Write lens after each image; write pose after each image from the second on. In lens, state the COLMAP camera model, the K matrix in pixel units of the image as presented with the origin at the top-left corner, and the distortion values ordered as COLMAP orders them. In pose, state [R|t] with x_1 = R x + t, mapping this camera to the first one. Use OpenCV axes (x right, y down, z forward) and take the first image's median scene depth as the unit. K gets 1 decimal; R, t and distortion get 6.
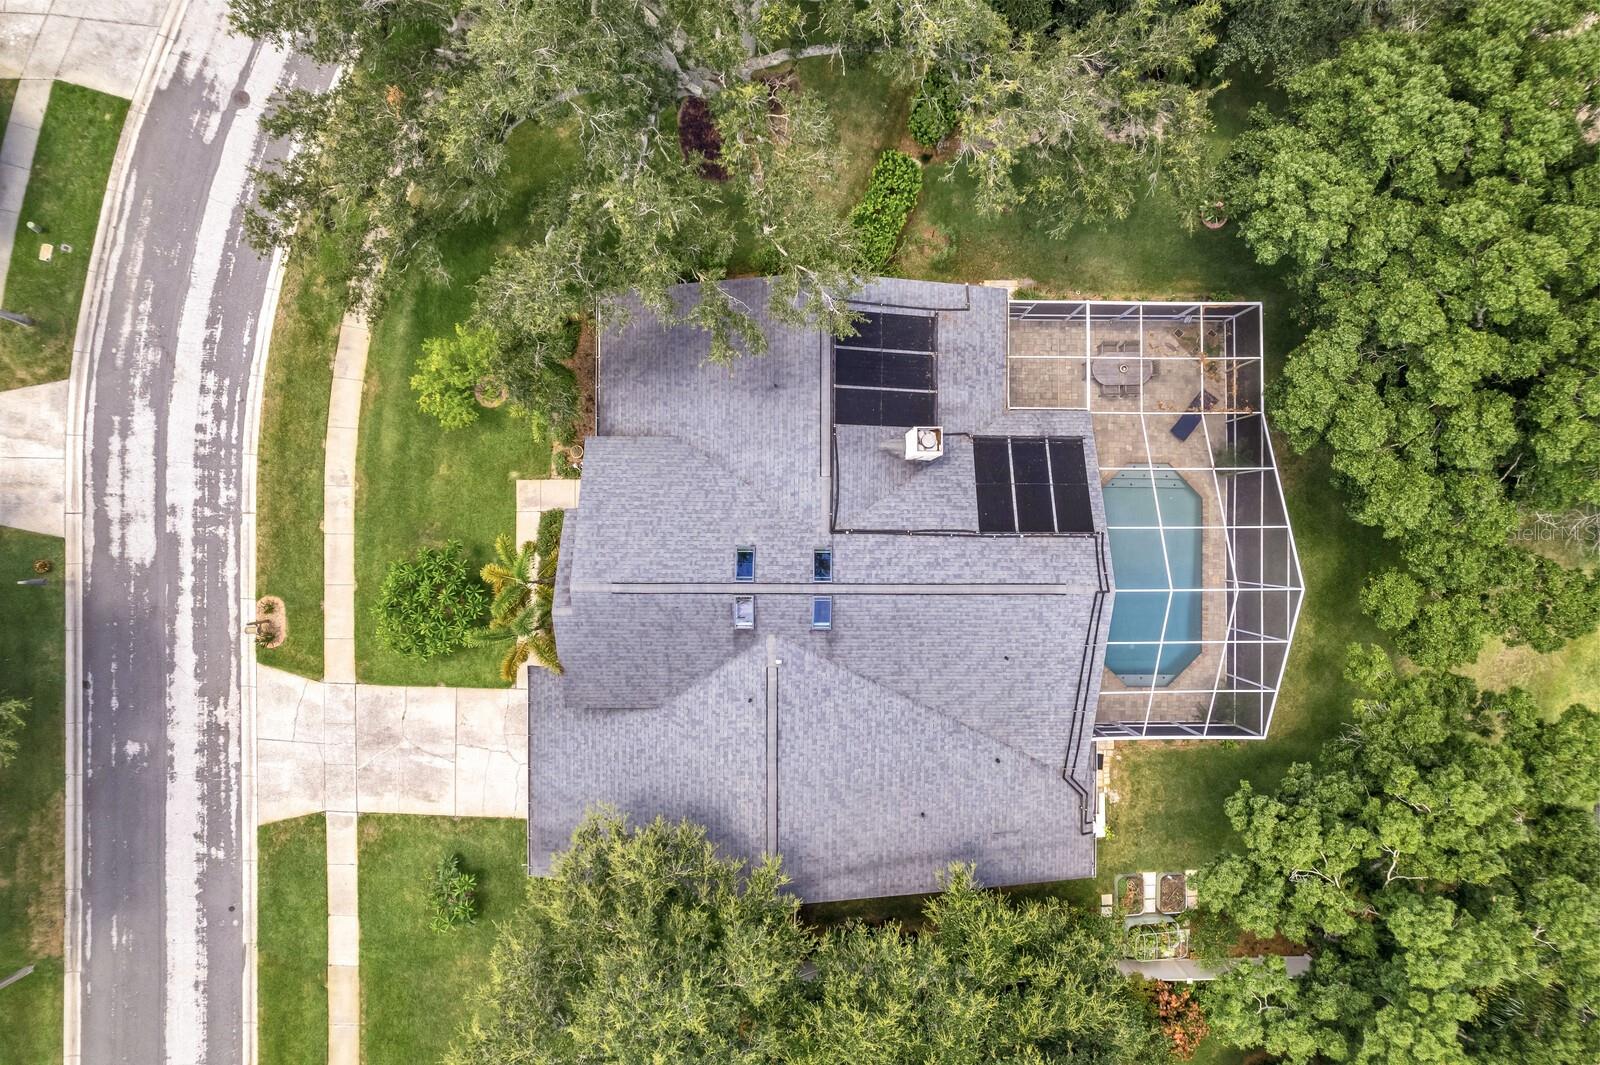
lens RADIAL K [[1023.5, 0, 800.0], [0, 1023.5, 532.5], [0, 0, 1]] dist [-0.078615, 0.068064]
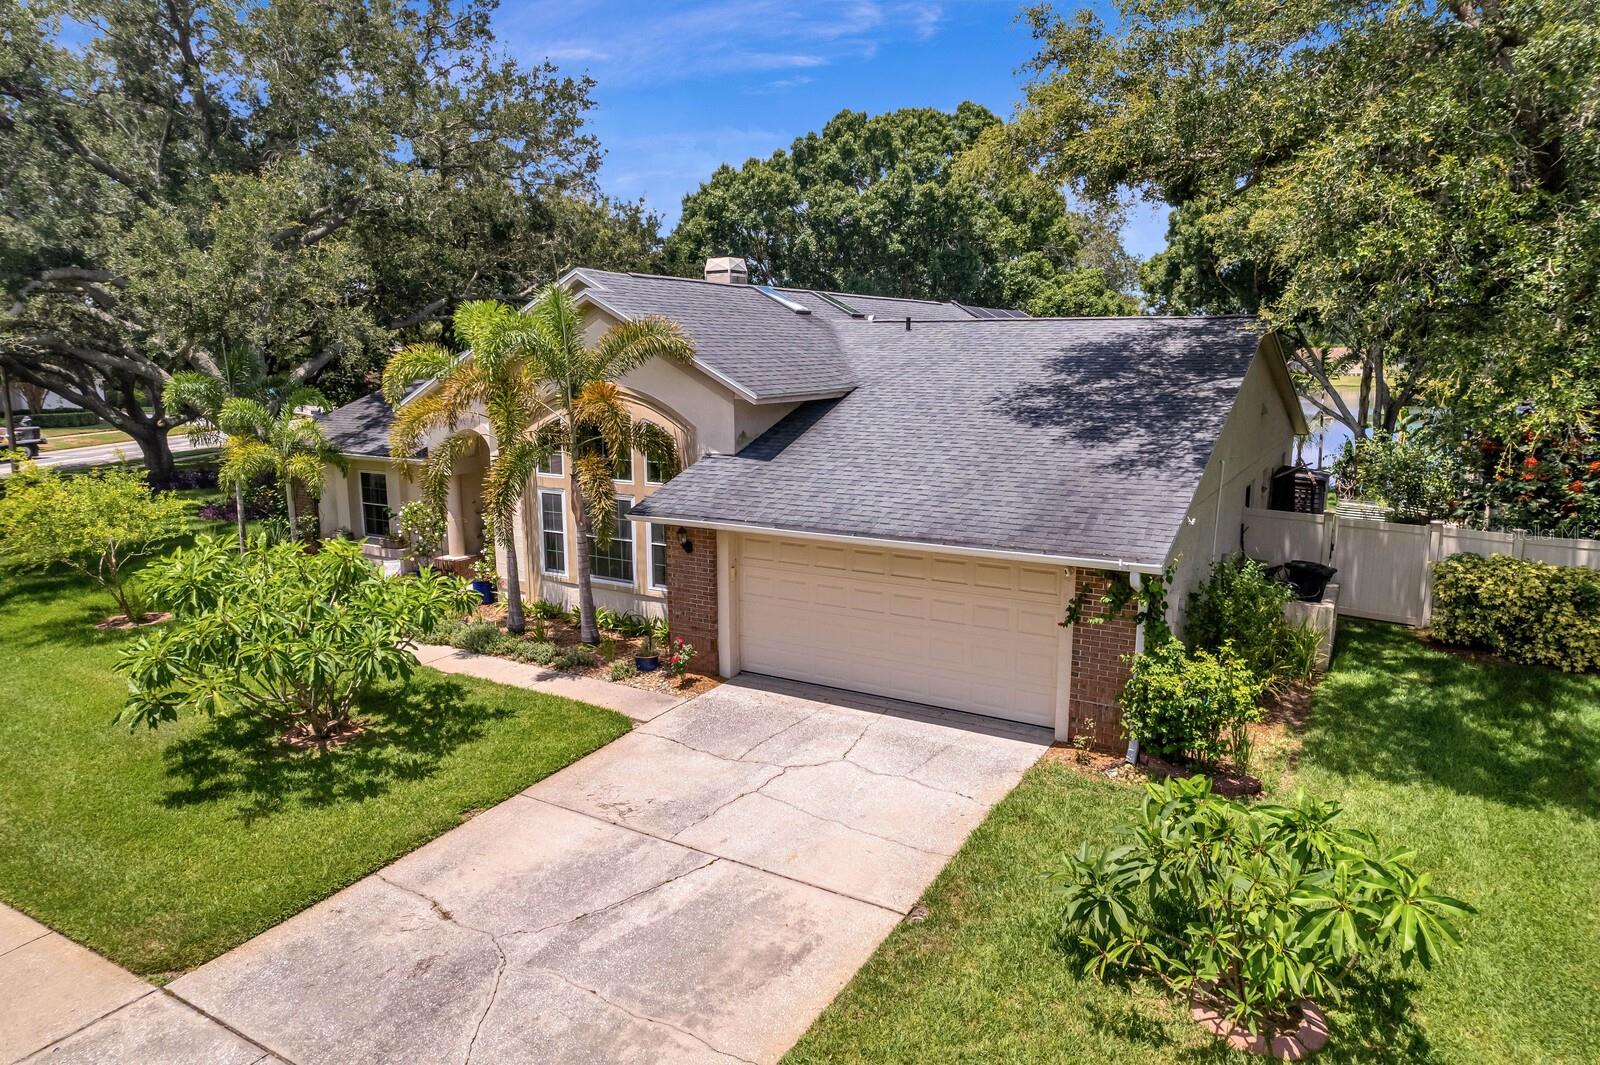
lens RADIAL K [[1023.5, 0, 800.0], [0, 1023.5, 532.5], [0, 0, 1]] dist [-0.078615, 0.068064]
pose [[0.507549, -0.155944, 0.847393, -0.535719], [0.861622, 0.090314, -0.499451, 0.365917], [0.001354, 0.983628, 0.180203, 0.861640]]
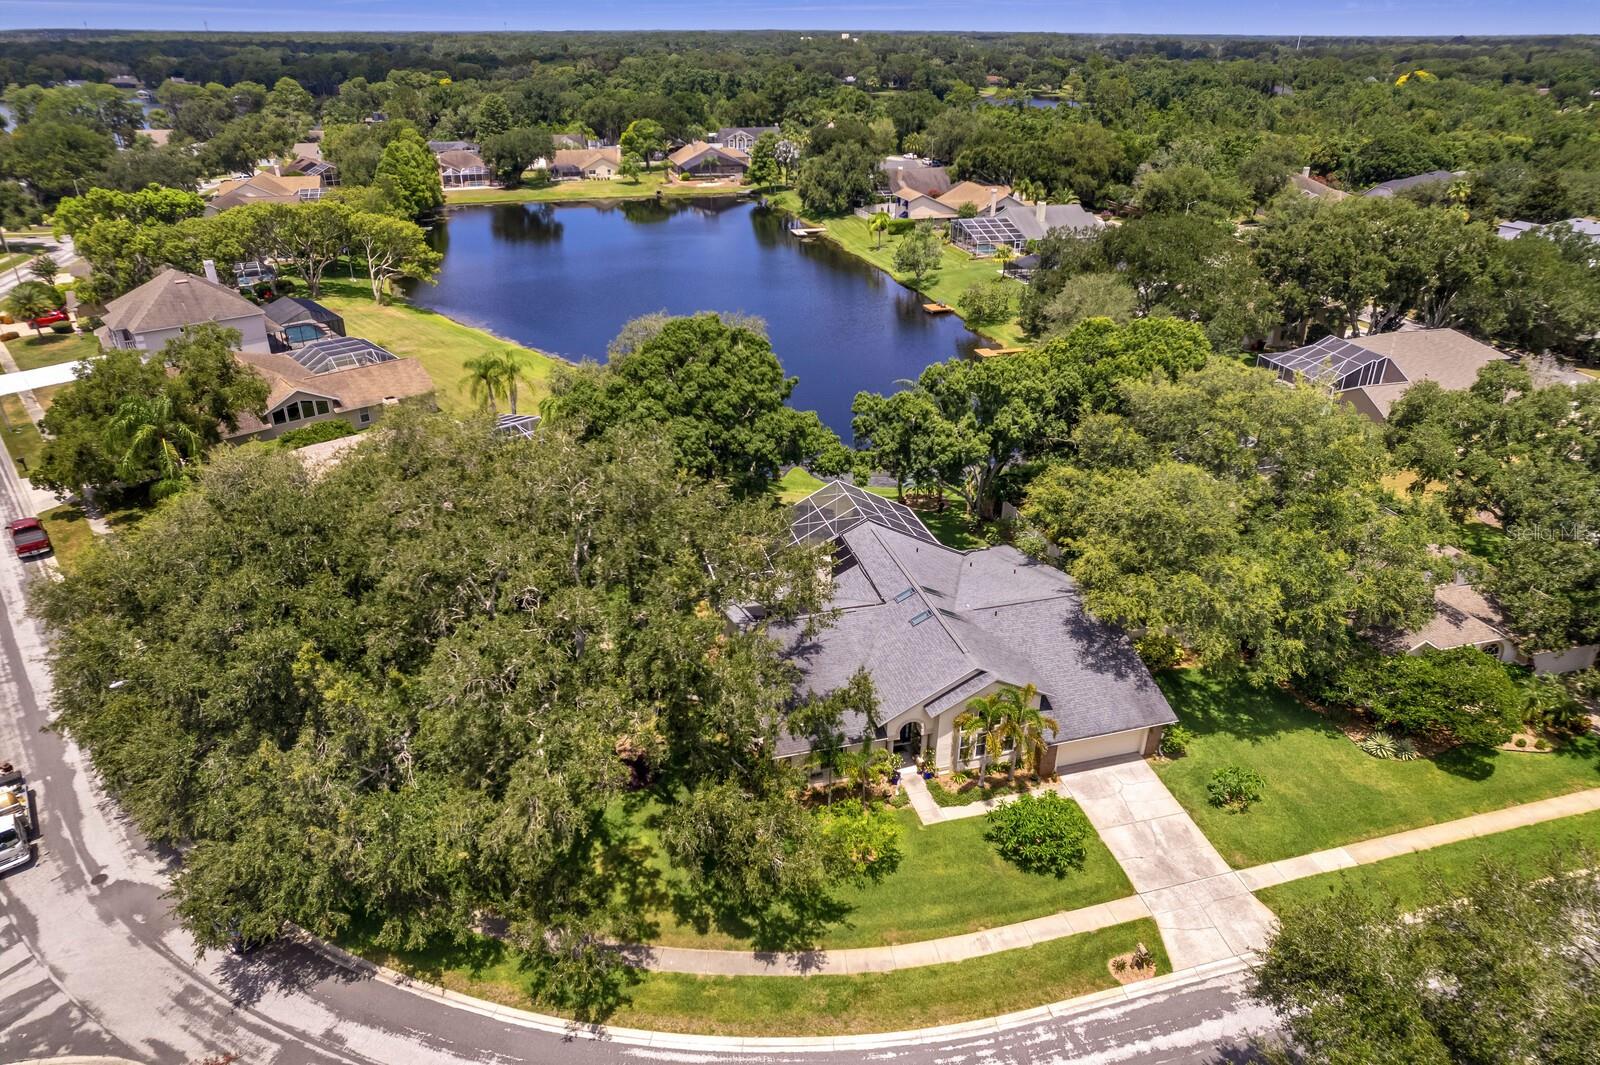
lens RADIAL K [[1023.5, 0, 800.0], [0, 1023.5, 532.5], [0, 0, 1]] dist [-0.078615, 0.068064]
pose [[-0.261270, -0.432536, 0.862931, -1.155765], [0.965263, -0.119437, 0.232386, -0.445373], [0.002550, 0.893671, 0.448716, 0.104781]]
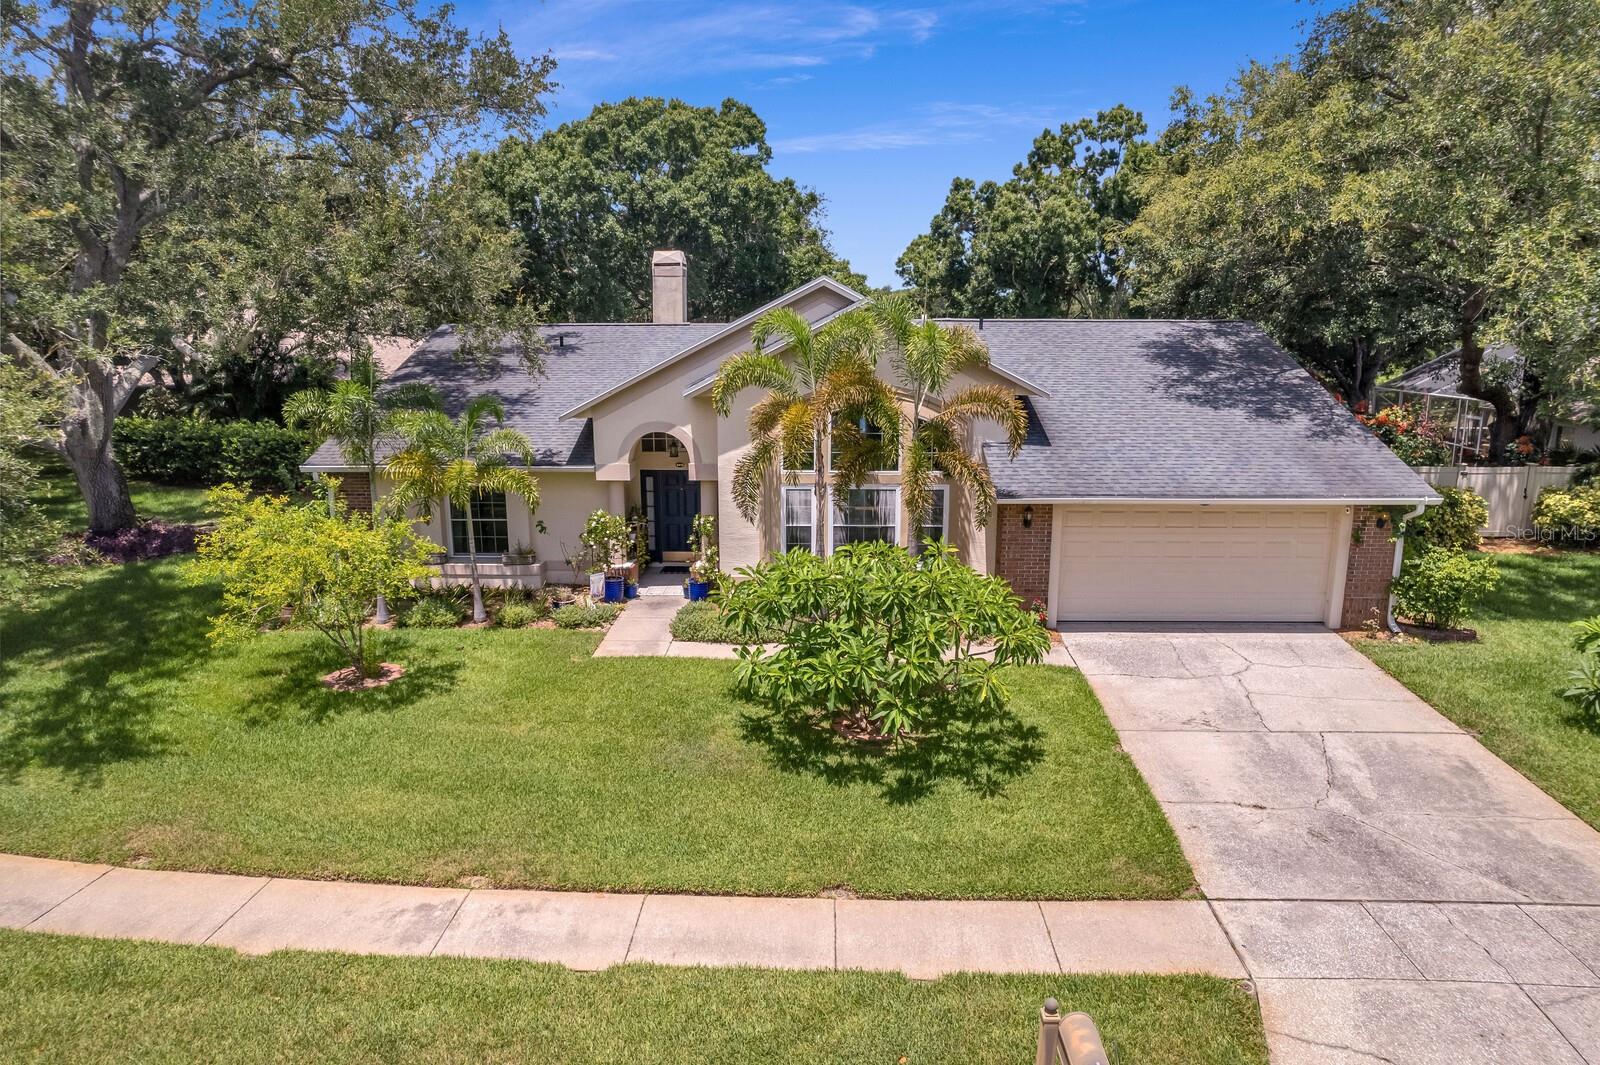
lens RADIAL K [[1023.5, 0, 800.0], [0, 1023.5, 532.5], [0, 0, 1]] dist [-0.078615, 0.068064]
pose [[0.032052, -0.206170, 0.977991, -0.680713], [0.999486, 0.006670, -0.031351, 0.049931], [-0.000059, 0.978493, 0.206278, 0.847043]]
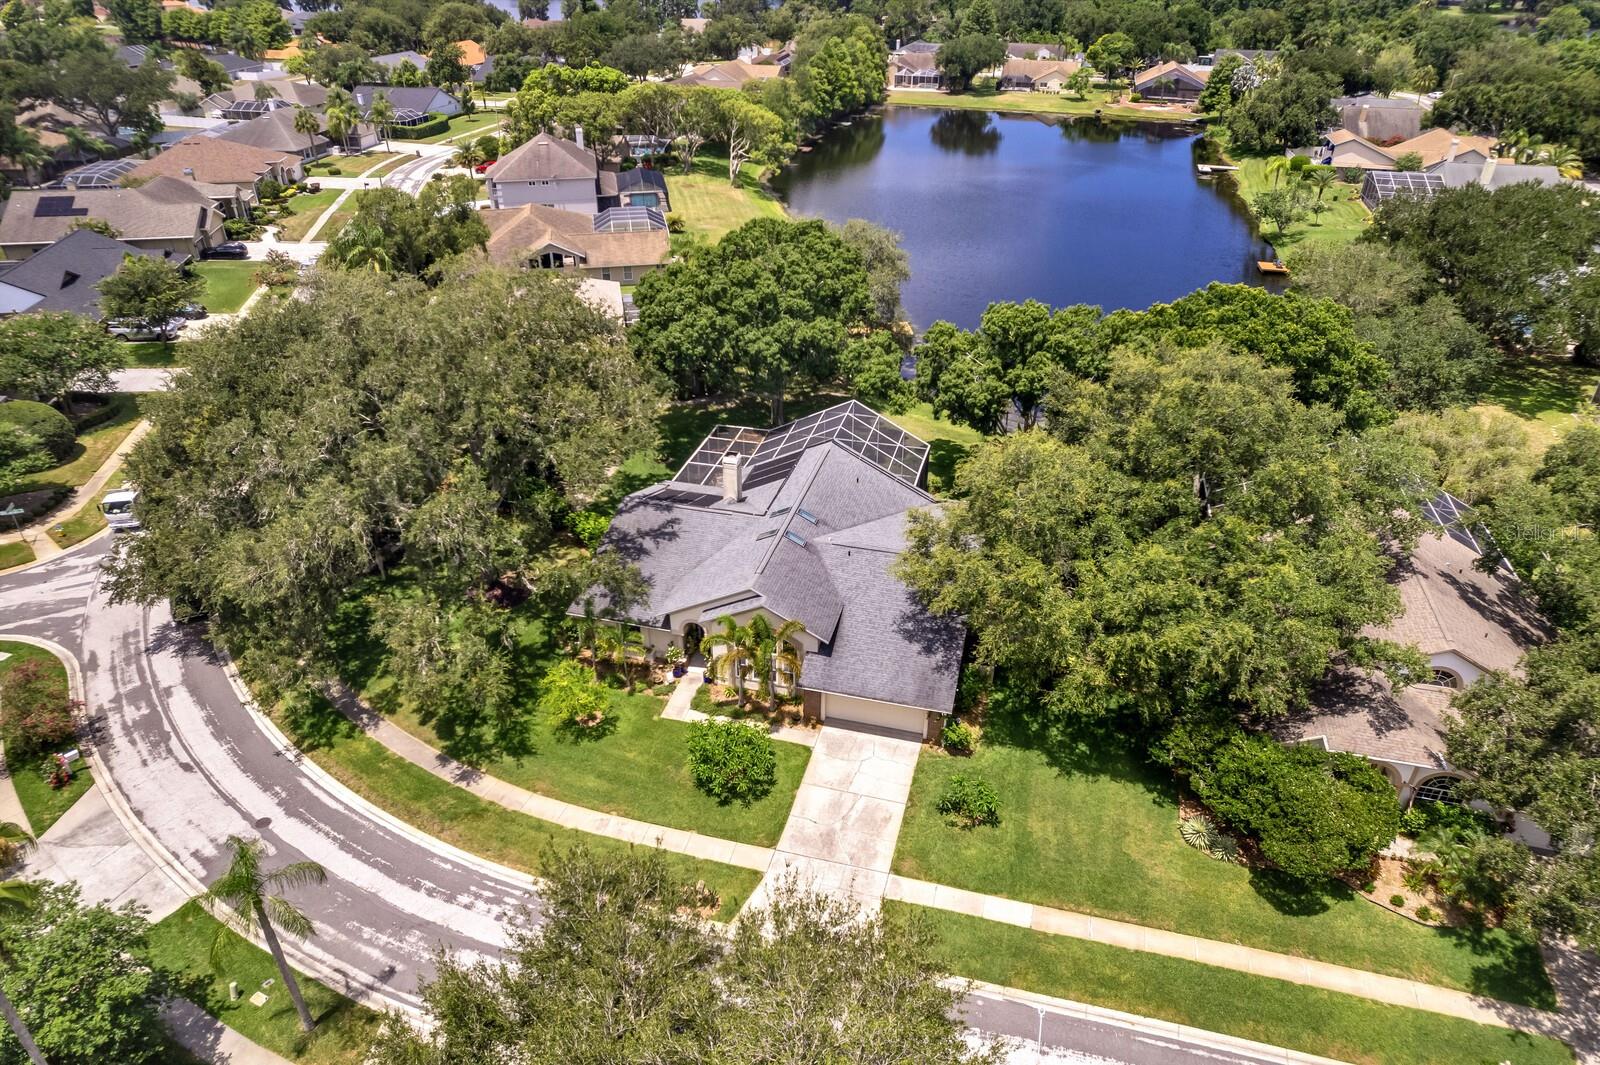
lens RADIAL K [[1023.5, 0, 800.0], [0, 1023.5, 532.5], [0, 0, 1]] dist [-0.078615, 0.068064]
pose [[0.259495, -0.496298, 0.828463, -1.188788], [0.965743, 0.131717, -0.223588, 0.381124], [0.001844, 0.858102, 0.513476, 0.116894]]
